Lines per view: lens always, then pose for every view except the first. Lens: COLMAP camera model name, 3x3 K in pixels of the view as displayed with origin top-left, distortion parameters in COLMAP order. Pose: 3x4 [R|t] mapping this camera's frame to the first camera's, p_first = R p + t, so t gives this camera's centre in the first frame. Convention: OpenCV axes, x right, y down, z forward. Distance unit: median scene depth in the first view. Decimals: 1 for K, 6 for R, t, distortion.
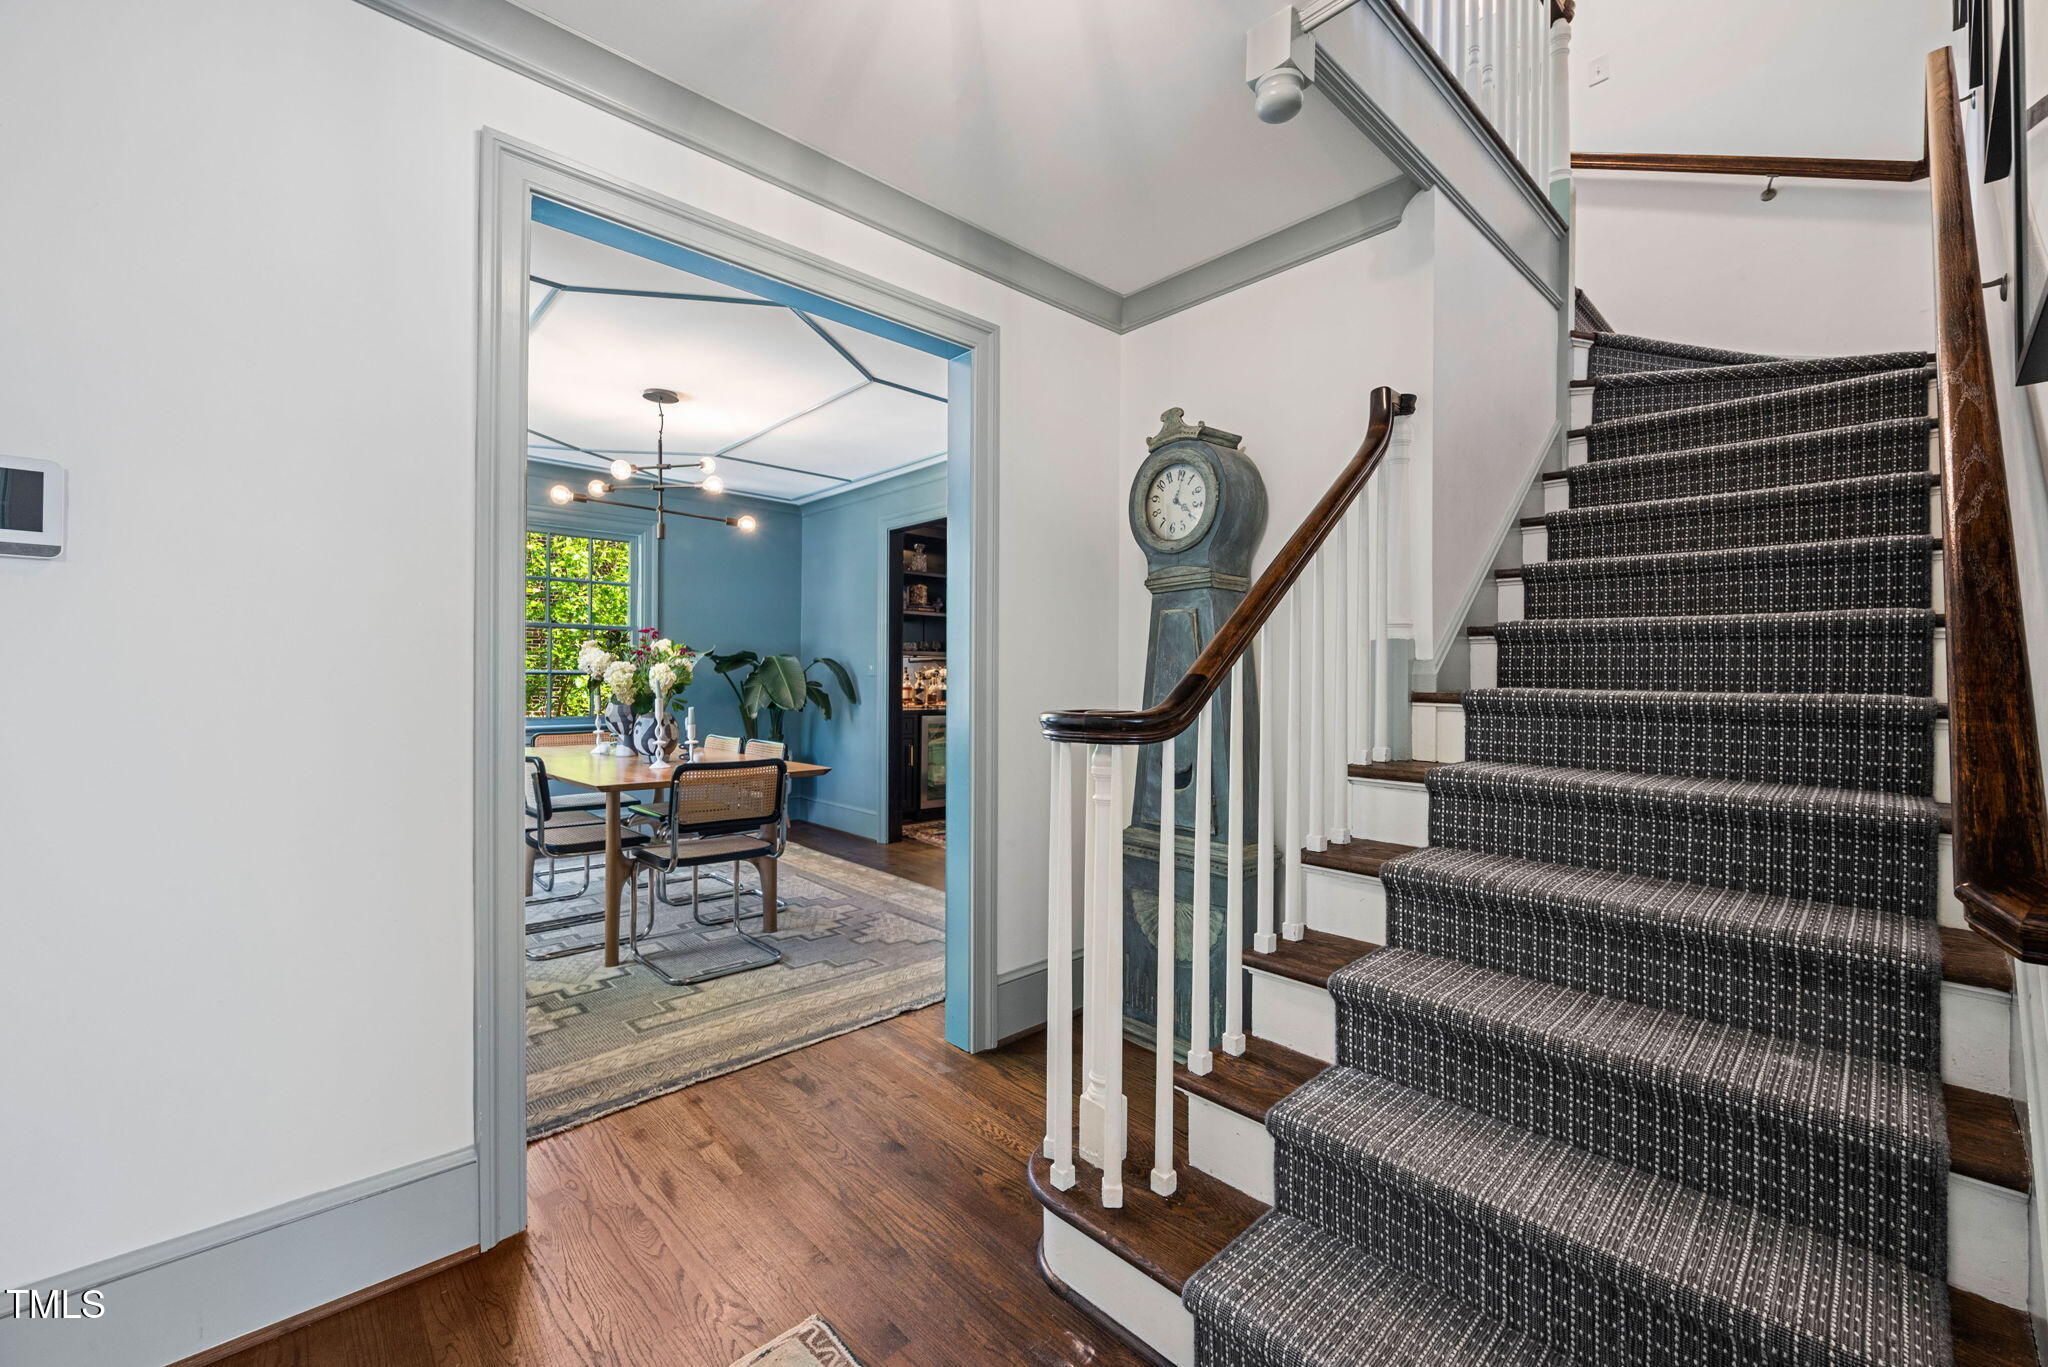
lens RADIAL K [[831.9, 0, 1022.1], [0, 831.9, 671.6], [0, 0, 1]] dist [-0.002860, -0.000193]
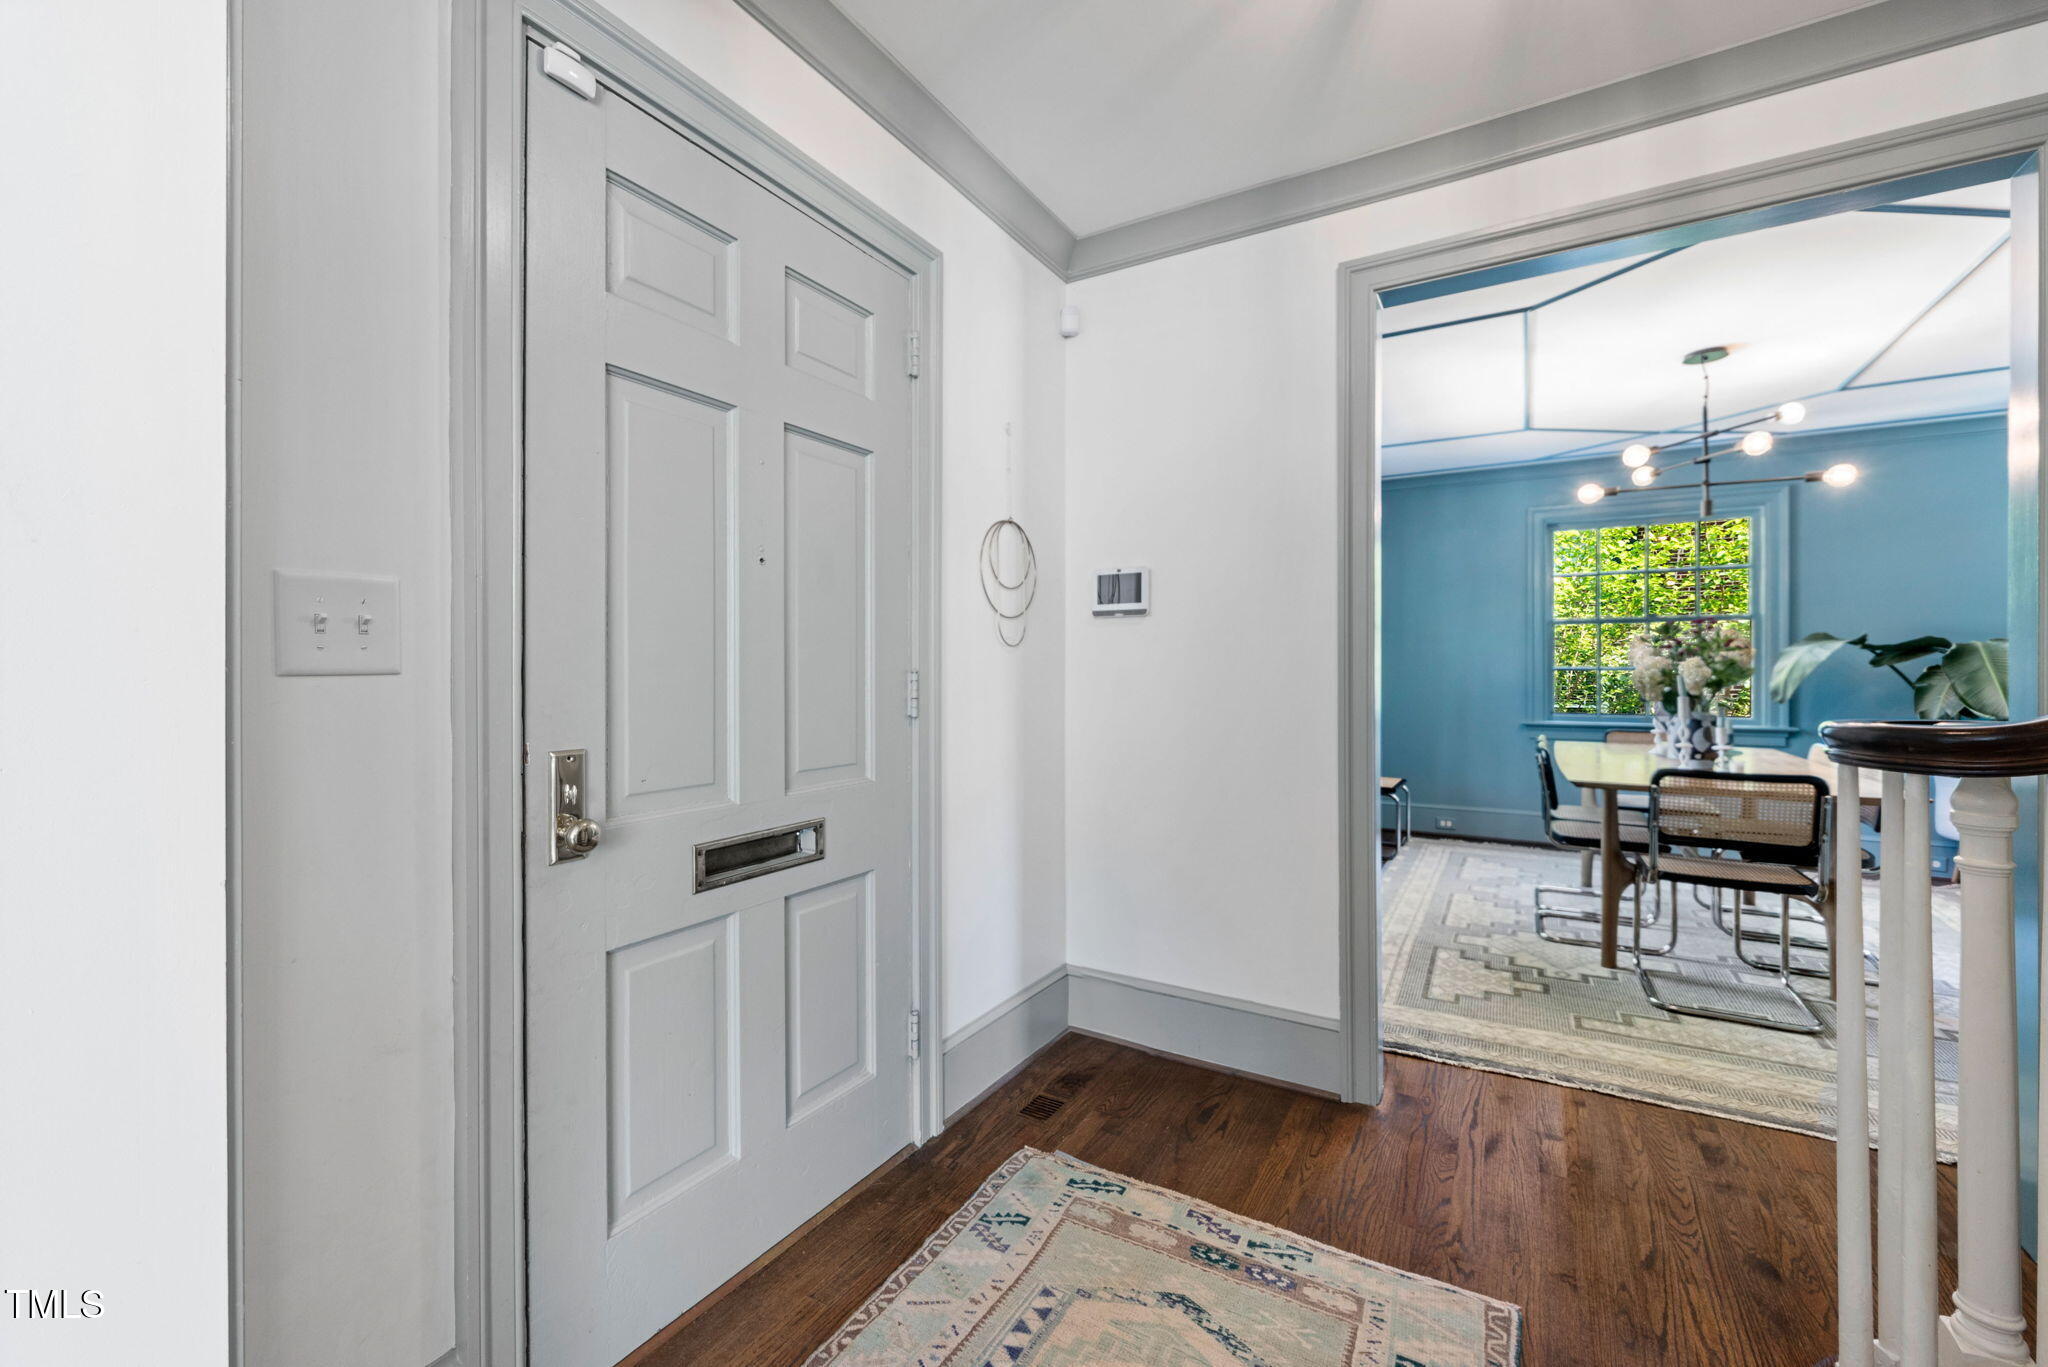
lens RADIAL K [[831.9, 0, 1034.2], [0, 831.9, 675.8], [0, 0, 1]] dist [-0.002860, -0.000193]
pose [[0.289801, 0.001099, -0.957086, 0.229073], [0.009878, 0.999943, 0.004139, -0.001634], [0.957036, -0.010654, 0.289774, 0.063092]]
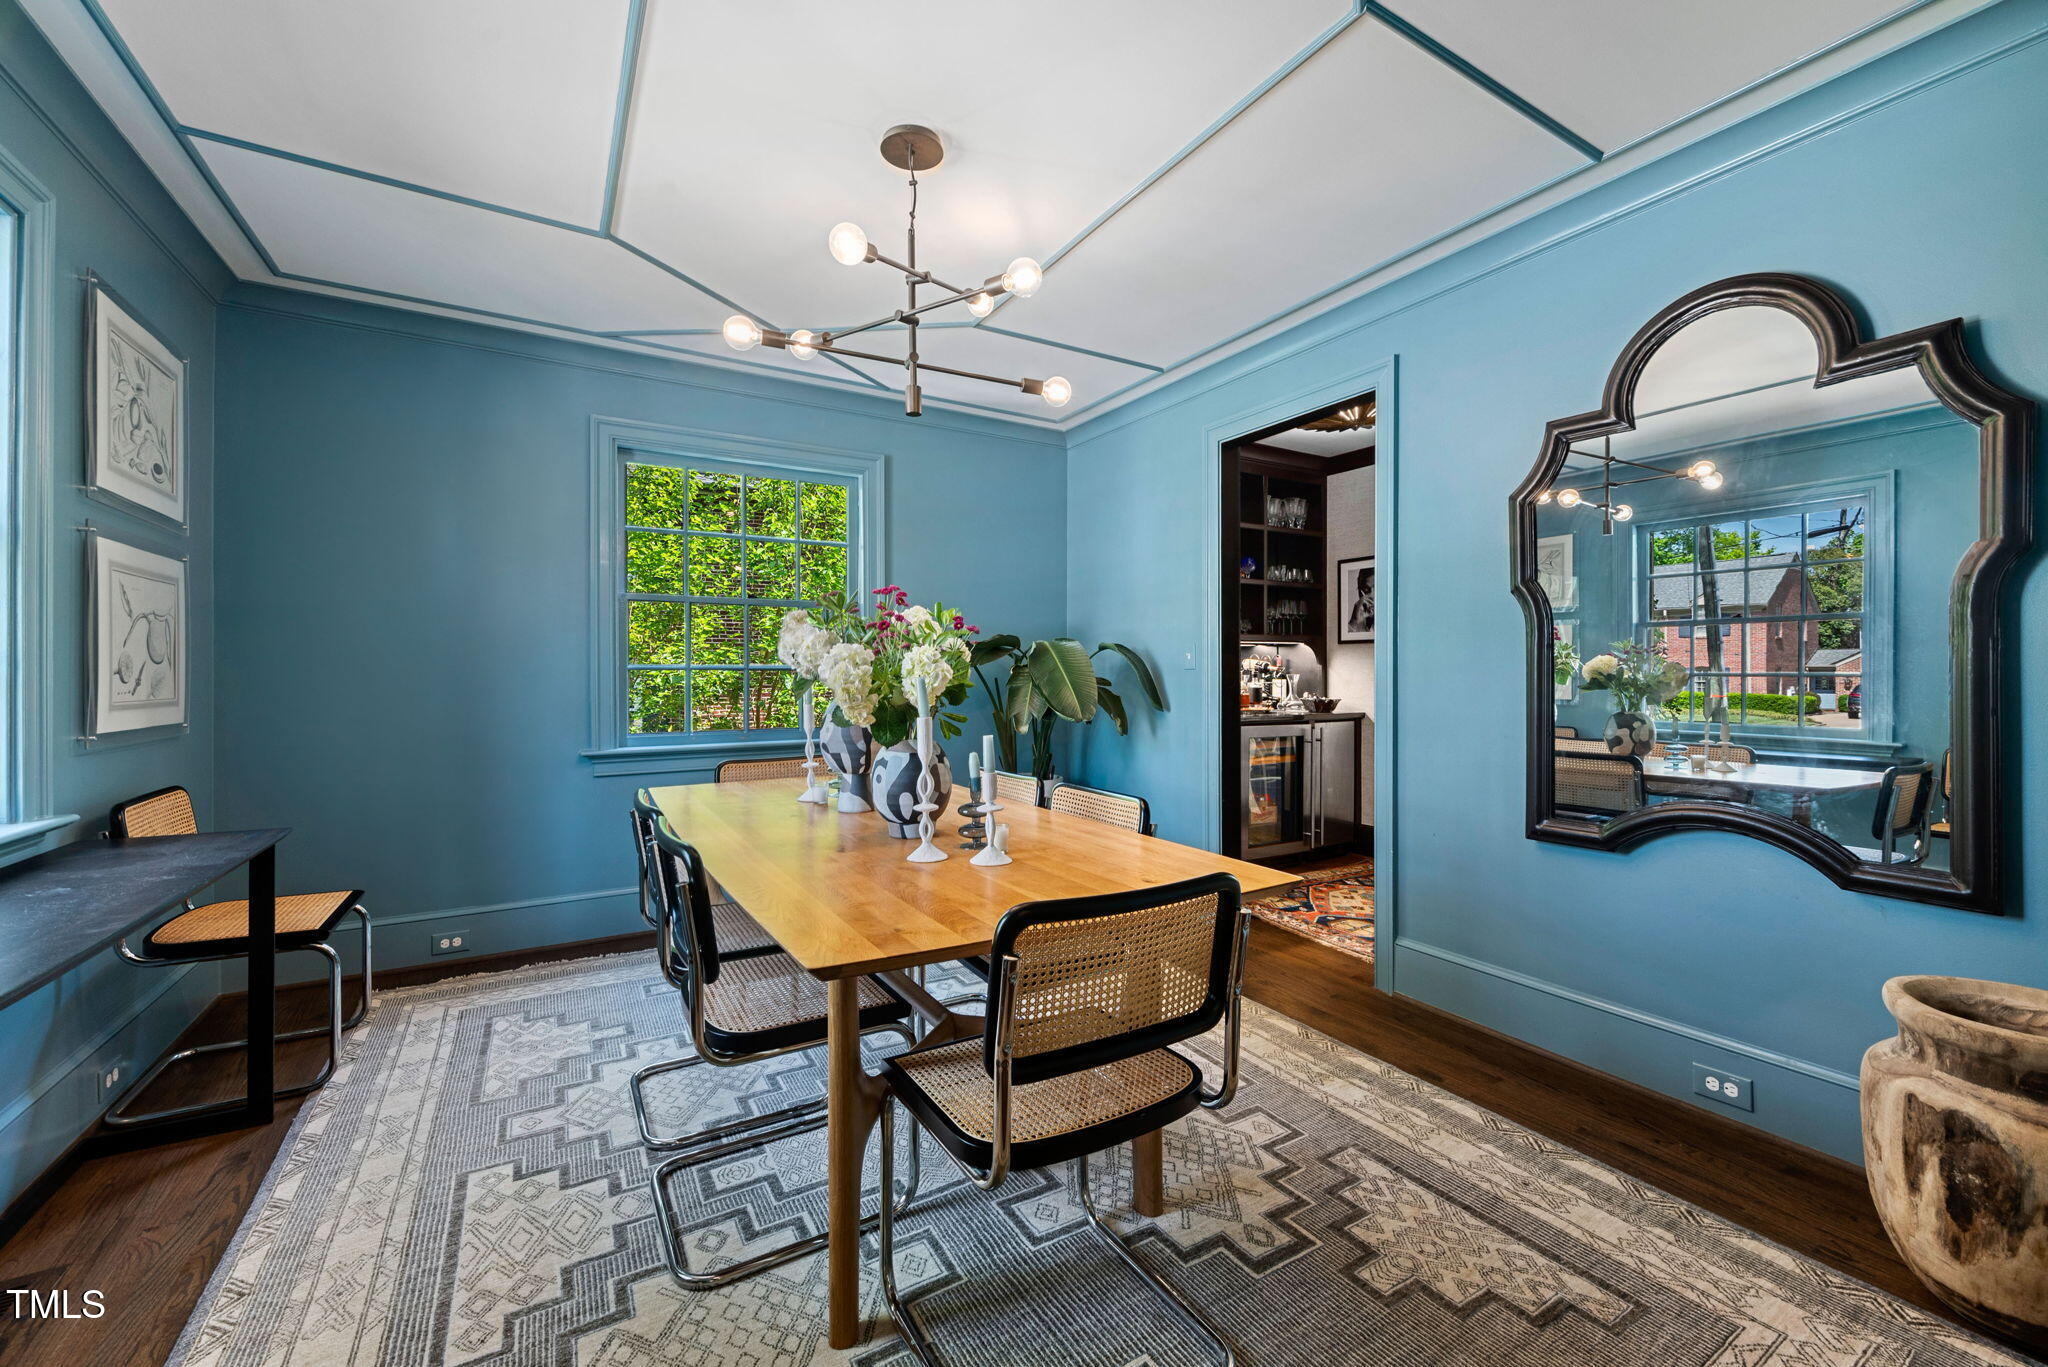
lens RADIAL K [[831.9, 0, 1023.0], [0, 831.9, 673.9], [0, 0, 1]] dist [-0.002860, -0.000193]
pose [[0.975959, -0.006079, -0.217871, -0.281479], [0.007818, 0.999944, 0.007120, 0.004496], [0.217815, -0.008652, 0.975952, 0.552229]]
